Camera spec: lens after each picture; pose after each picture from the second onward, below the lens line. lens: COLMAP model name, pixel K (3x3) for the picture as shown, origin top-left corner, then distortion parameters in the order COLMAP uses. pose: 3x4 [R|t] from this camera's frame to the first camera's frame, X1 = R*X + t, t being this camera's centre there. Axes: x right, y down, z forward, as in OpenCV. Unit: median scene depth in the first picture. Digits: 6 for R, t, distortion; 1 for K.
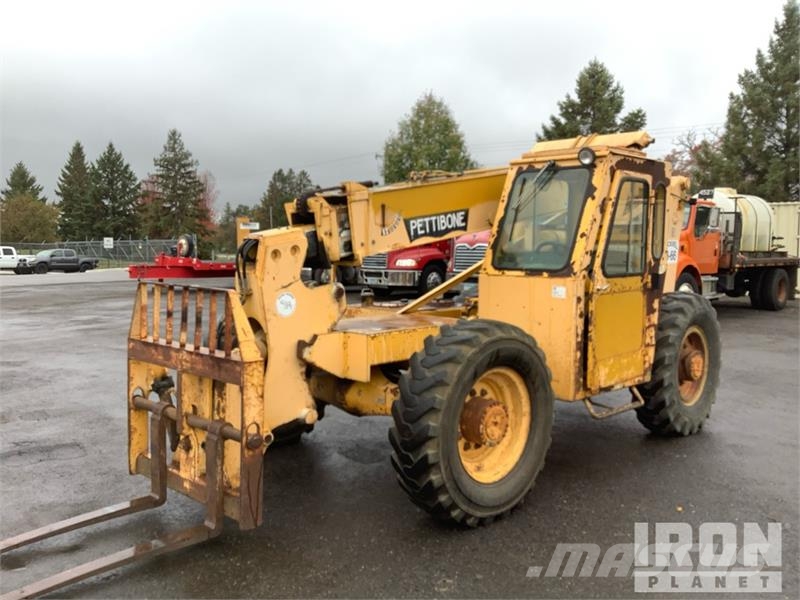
lens RADIAL K [[721.6, 0, 400.5], [0, 721.6, 299.6], [0, 0, 1]] dist [0.110182, -0.265232]
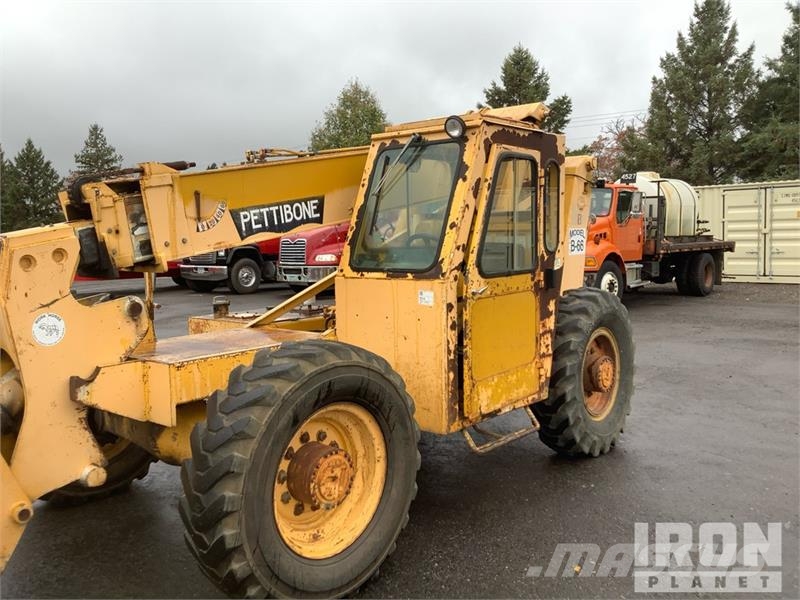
lens RADIAL K [[720.0, 0, 401.4], [0, 720.0, 295.6], [0, 0, 1]] dist [0.101004, -0.197329]
pose [[0.996347, -0.033171, 0.078697, 0.117674], [0.032763, 0.999442, 0.006467, -0.017026], [-0.078867, -0.003865, 0.996878, 0.193358]]
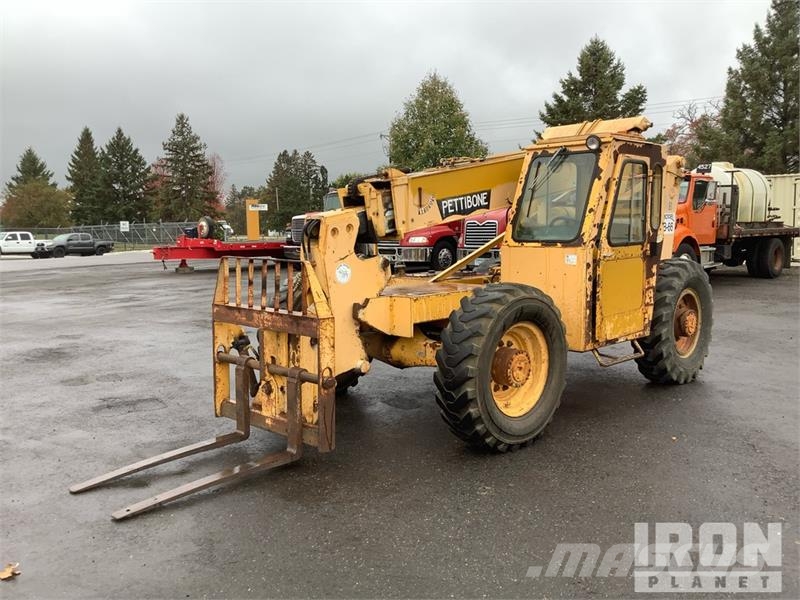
lens RADIAL K [[711.8, 0, 394.8], [0, 711.8, 301.0], [0, 0, 1]] dist [0.101966, -0.219006]
pose [[0.999742, -0.017641, -0.014328, -0.047059], [0.018107, 0.999290, 0.033027, 0.012215], [0.013735, -0.033278, 0.999352, -0.151944]]
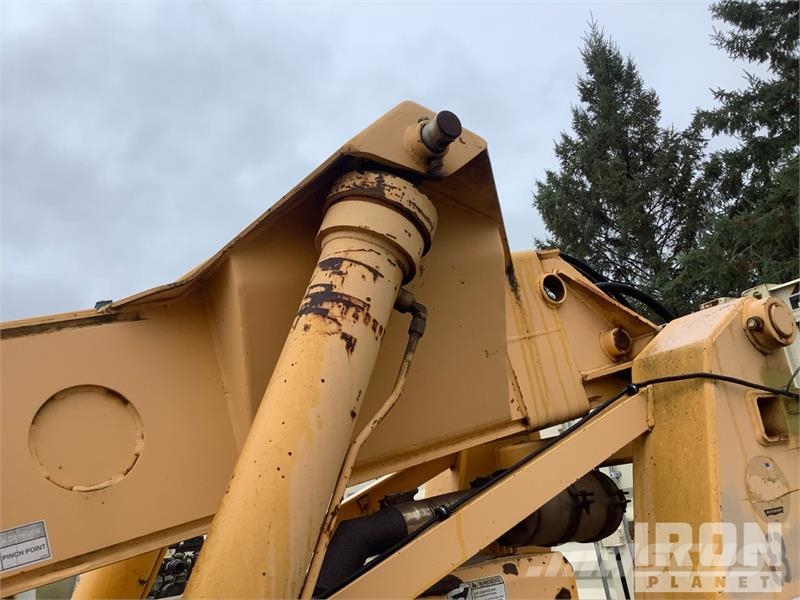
lens RADIAL K [[720.0, 0, 401.4], [0, 720.0, 295.6], [0, 0, 1]] dist [0.101004, -0.197329]
pose [[0.945634, -0.210223, -0.248157, 0.457446], [0.105610, 0.920151, -0.377053, -0.126177], [0.307608, 0.330347, 0.892328, 1.022602]]
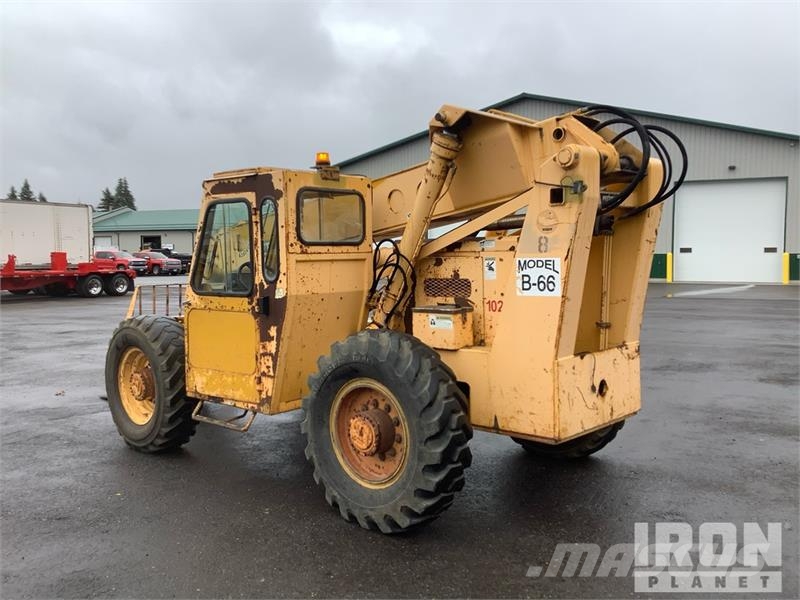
lens RADIAL K [[721.6, 0, 400.5], [0, 721.6, 299.6], [0, 0, 1]] dist [0.110182, -0.265232]
pose [[0.047321, 0.058058, -0.997191, 1.287638], [-0.068979, 0.996116, 0.054722, -0.095884], [0.996495, 0.066196, 0.051143, 1.145891]]
